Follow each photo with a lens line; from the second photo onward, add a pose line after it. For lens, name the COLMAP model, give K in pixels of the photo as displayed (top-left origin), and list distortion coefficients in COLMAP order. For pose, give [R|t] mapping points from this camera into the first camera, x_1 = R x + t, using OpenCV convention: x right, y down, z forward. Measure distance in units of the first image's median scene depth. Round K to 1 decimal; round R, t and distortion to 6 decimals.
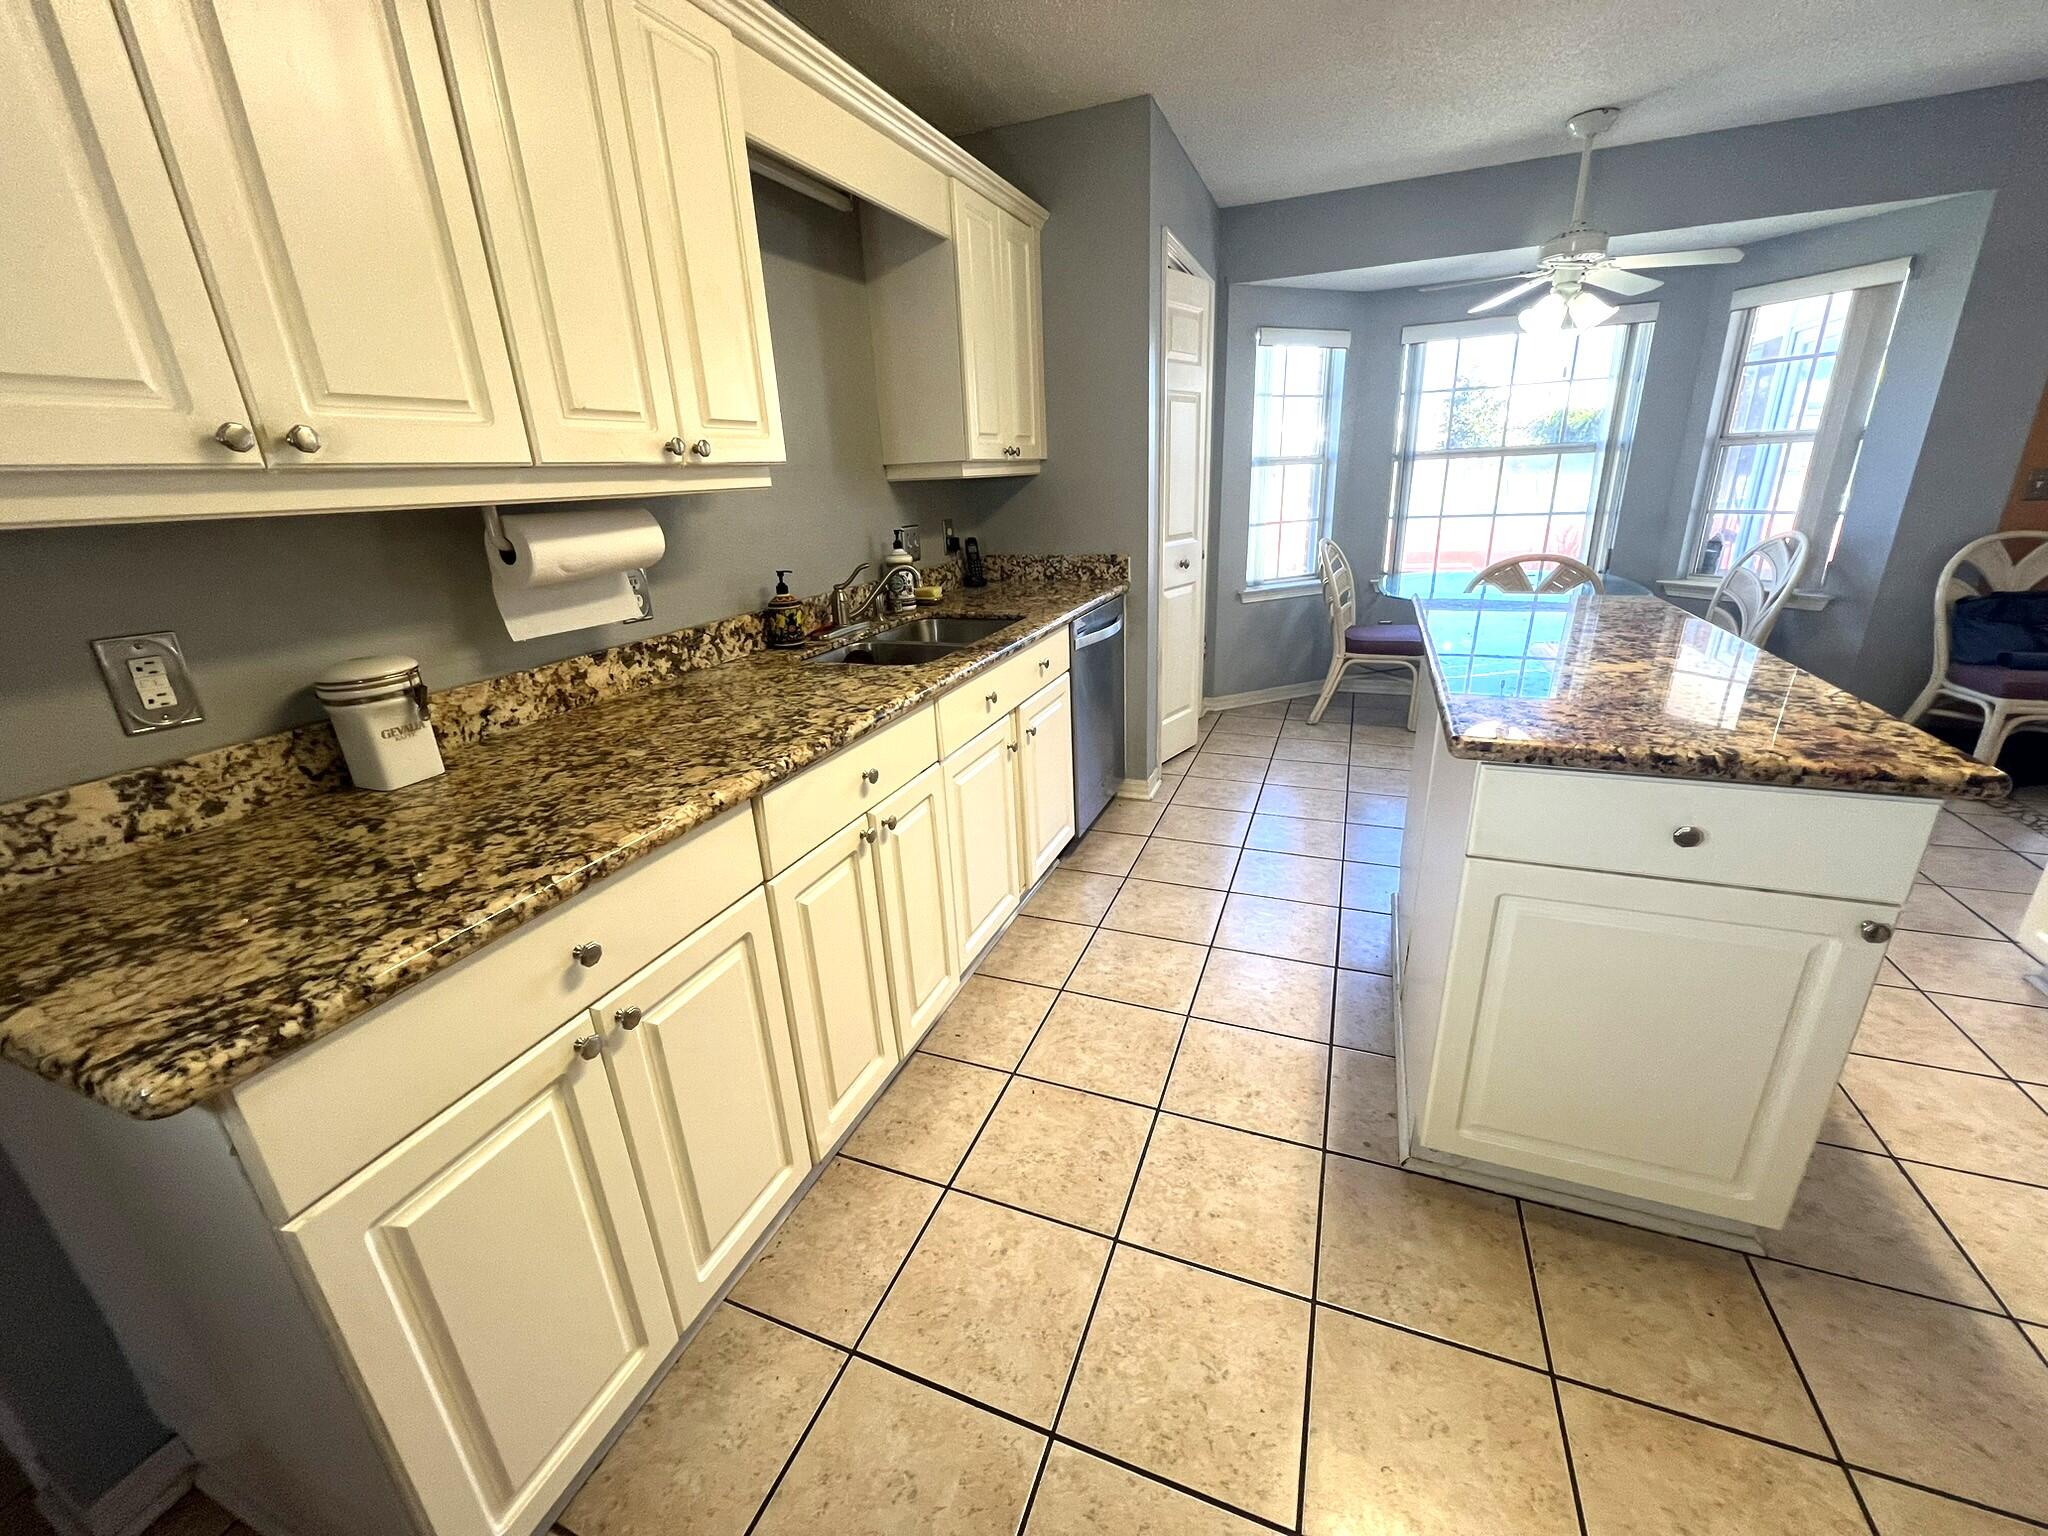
lens RADIAL K [[814.4, 0, 1024.0], [0, 814.4, 768.0], [0, 0, 1]] dist [0.000075, -0.000263]
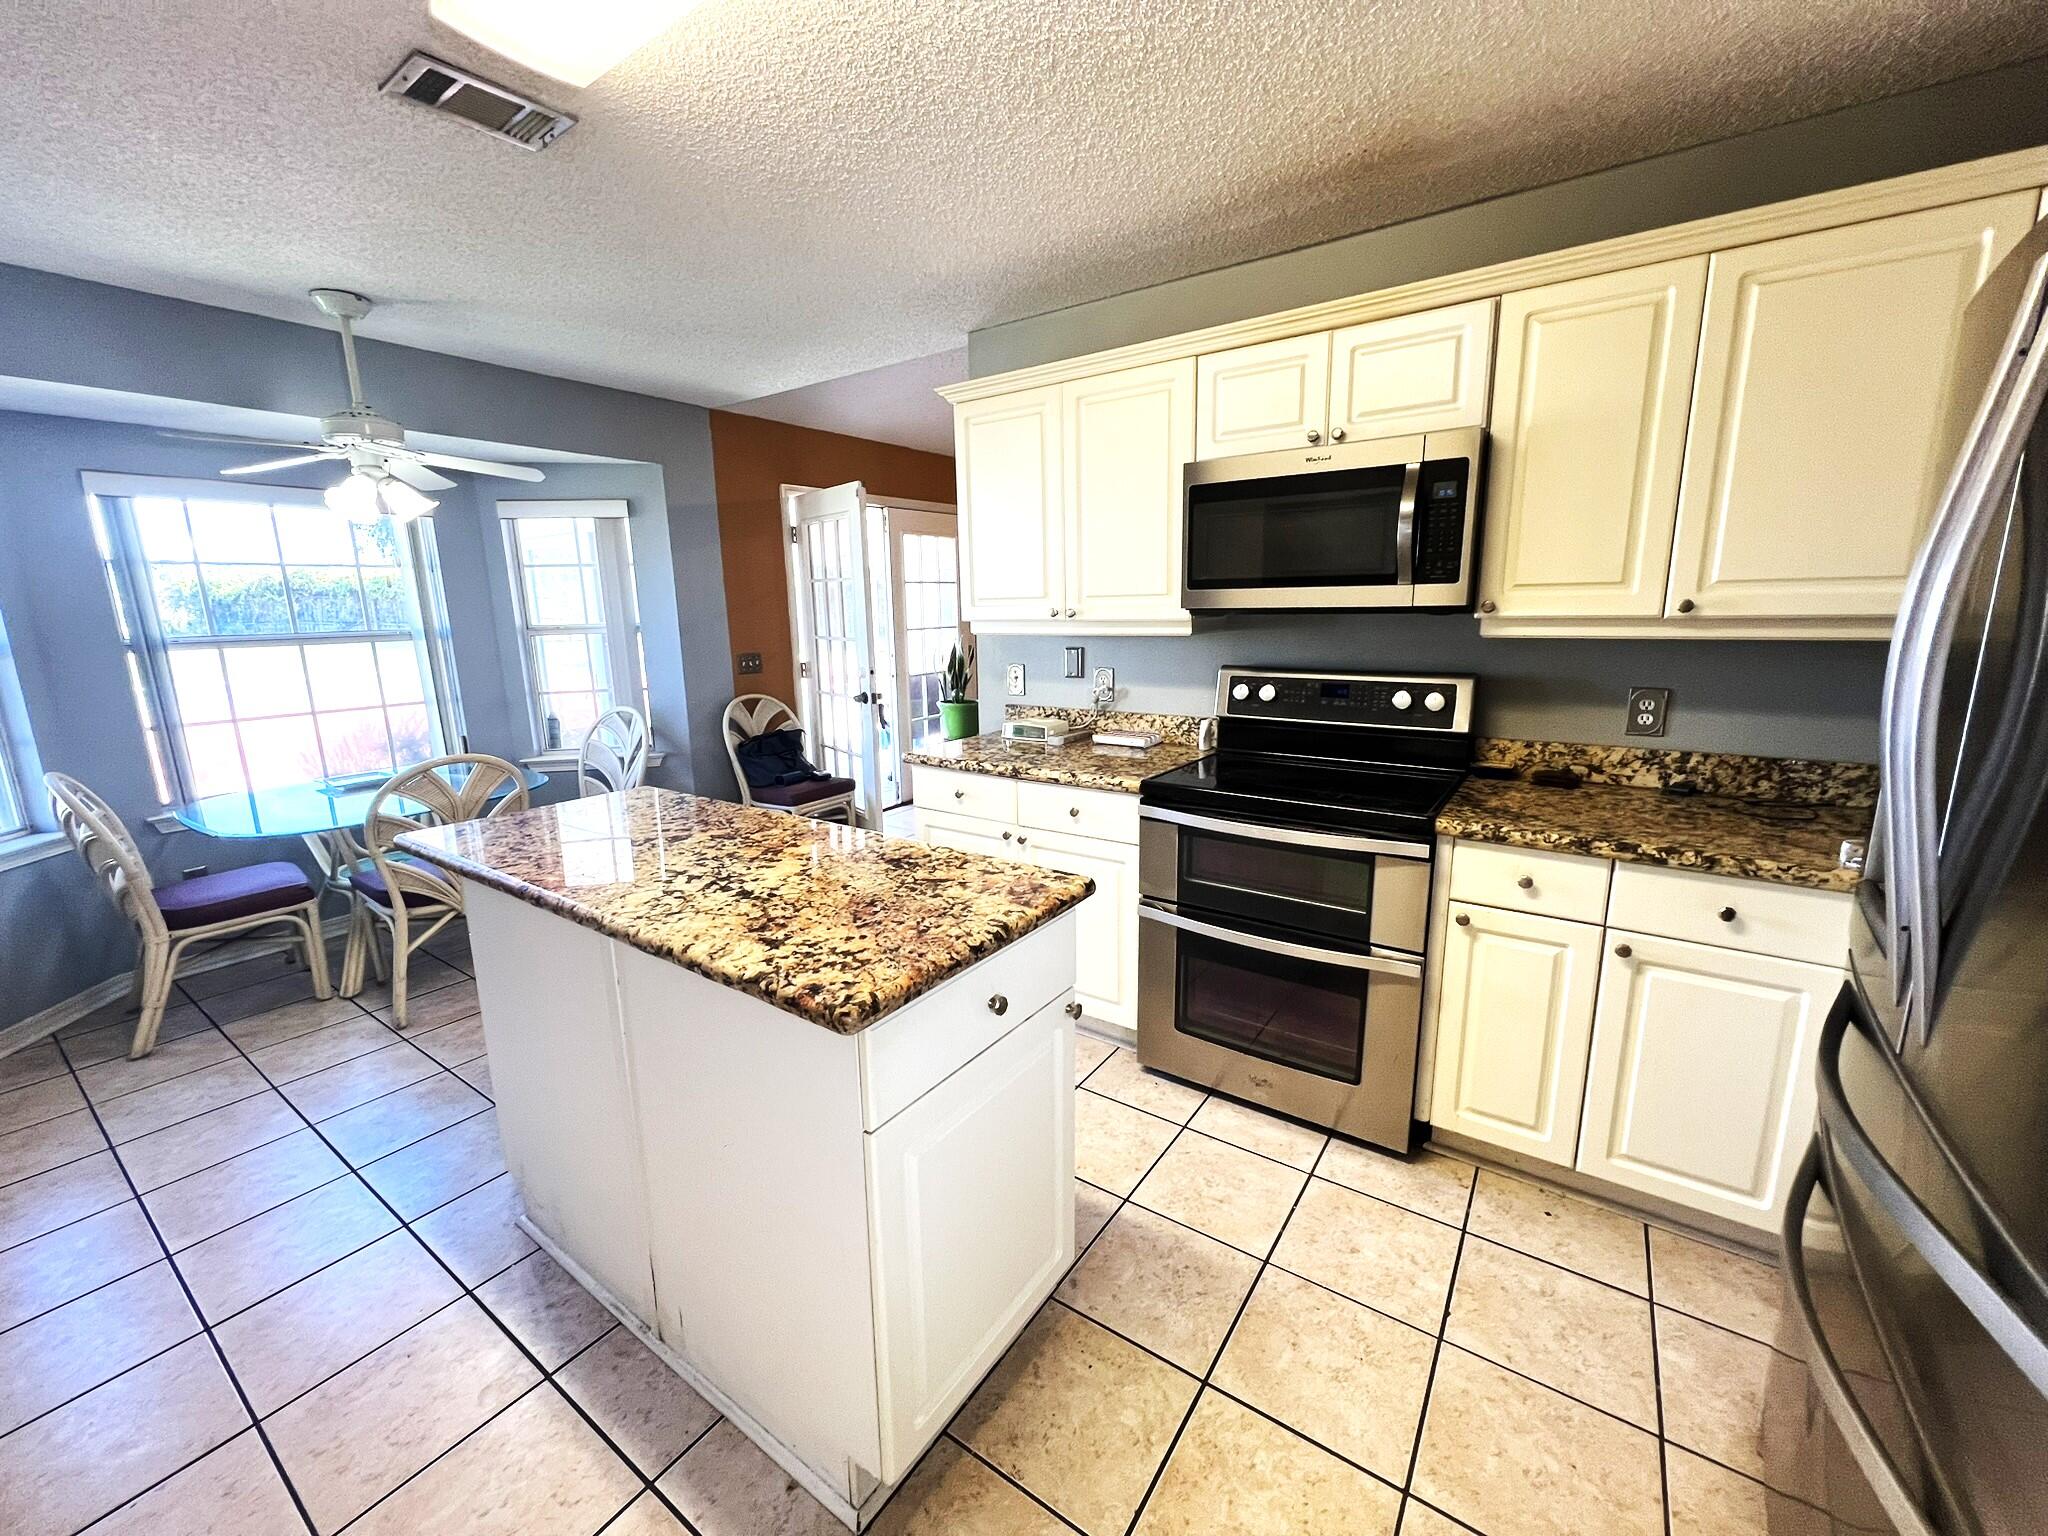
lens RADIAL K [[814.4, 0, 1024.0], [0, 814.4, 768.0], [0, 0, 1]] dist [0.000075, -0.000263]
pose [[0.232918, -0.152435, 0.960475, -0.070010], [0.337238, 0.939015, 0.067248, -0.099926], [-0.912151, 0.308245, 0.270121, 0.199860]]
